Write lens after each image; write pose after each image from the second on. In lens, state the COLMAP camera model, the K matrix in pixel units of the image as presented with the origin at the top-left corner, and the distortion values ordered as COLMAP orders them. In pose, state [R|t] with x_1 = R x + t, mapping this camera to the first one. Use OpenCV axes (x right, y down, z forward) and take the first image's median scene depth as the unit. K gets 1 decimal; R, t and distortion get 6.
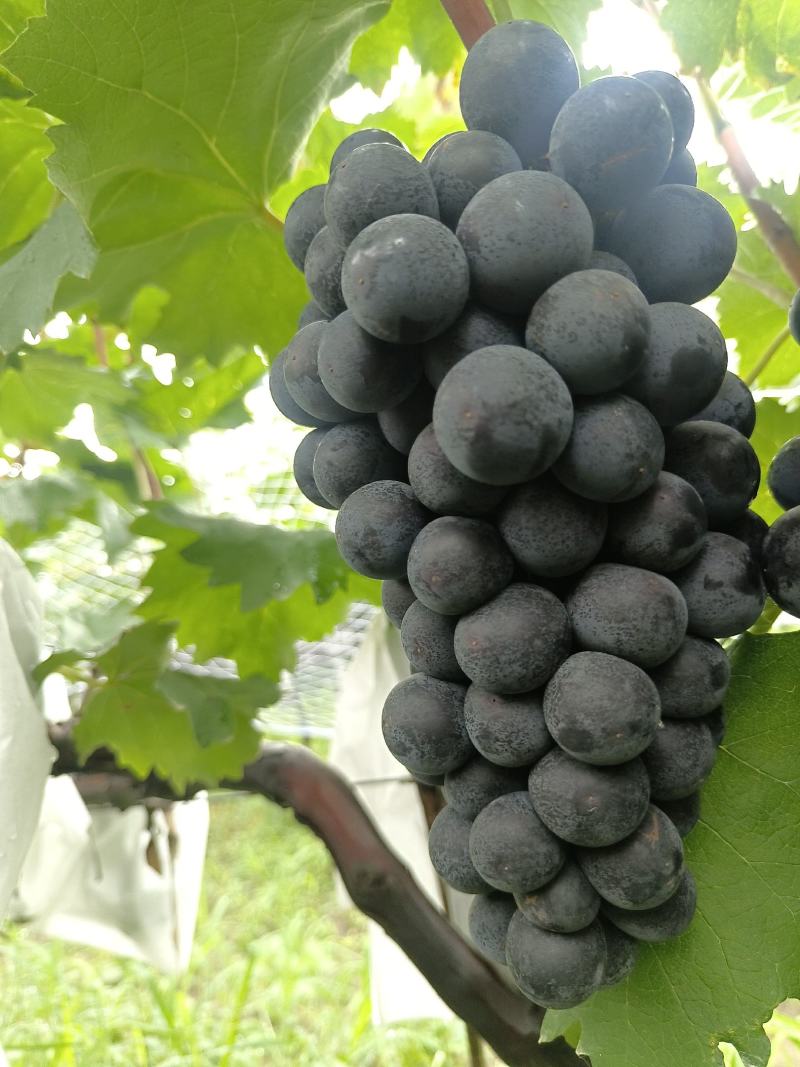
lens RADIAL K [[761.7, 0, 404.2], [0, 761.7, 539.4], [0, 0, 1]] dist [-0.024787, -0.001341]
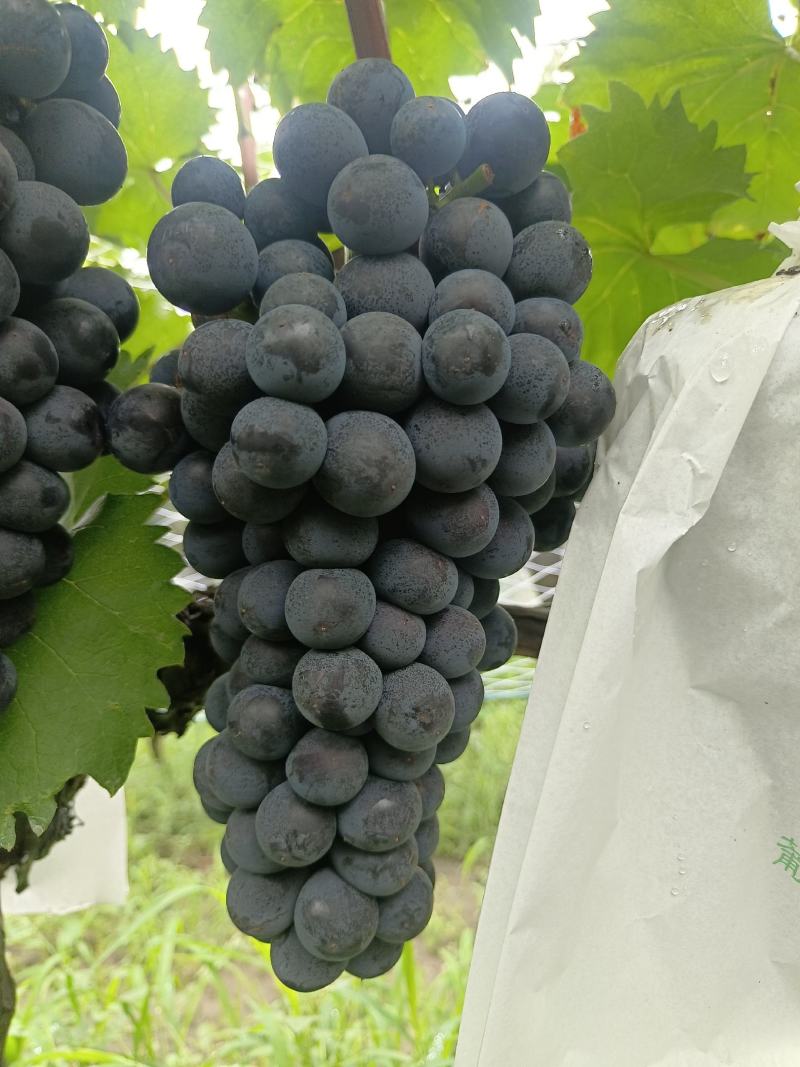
lens RADIAL K [[761.7, 0, 404.2], [0, 761.7, 539.4], [0, 0, 1]] dist [-0.024787, -0.001341]
pose [[0.829704, 0.156793, 0.535730, 0.248634], [-0.156414, 0.986596, -0.046504, 0.222154], [-0.535841, -0.045211, 0.843108, -0.377347]]
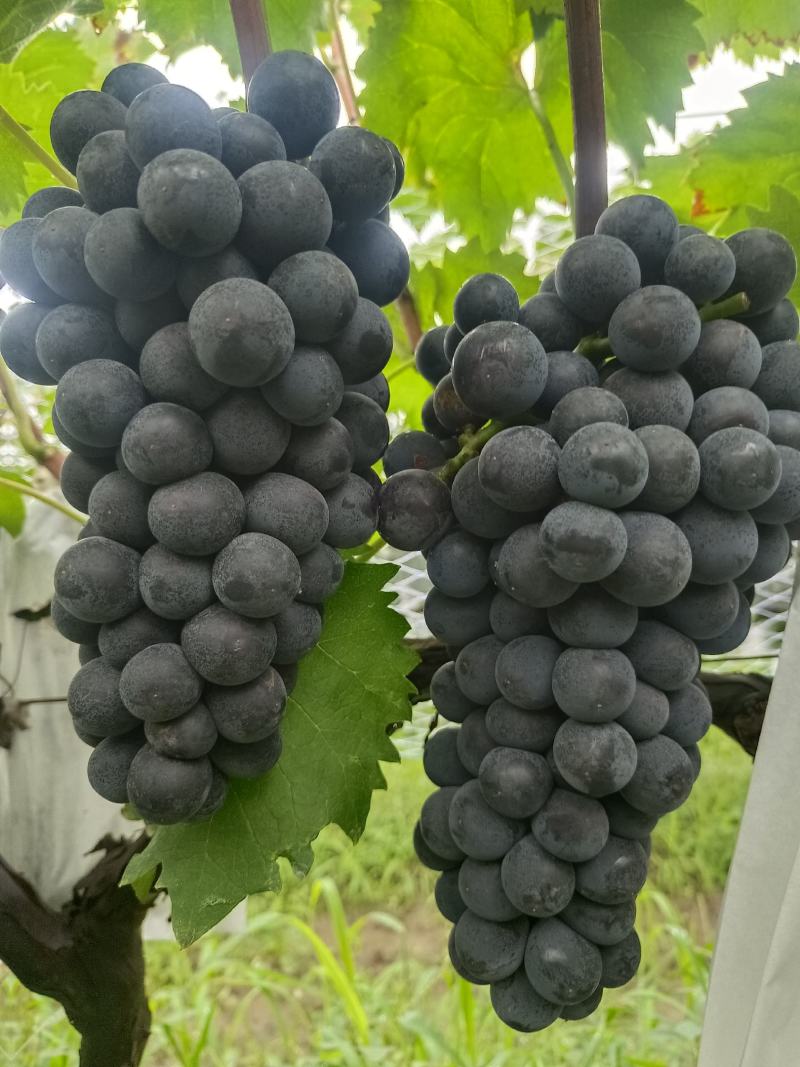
lens RADIAL K [[758.9, 0, 404.4], [0, 758.9, 539.8], [0, 0, 1]] dist [-0.021583, 0.000594]
pose [[0.823946, 0.199802, 0.530275, -0.233223], [-0.189986, 0.979018, -0.073683, 0.204616], [-0.533871, -0.040034, 0.844618, -0.234346]]
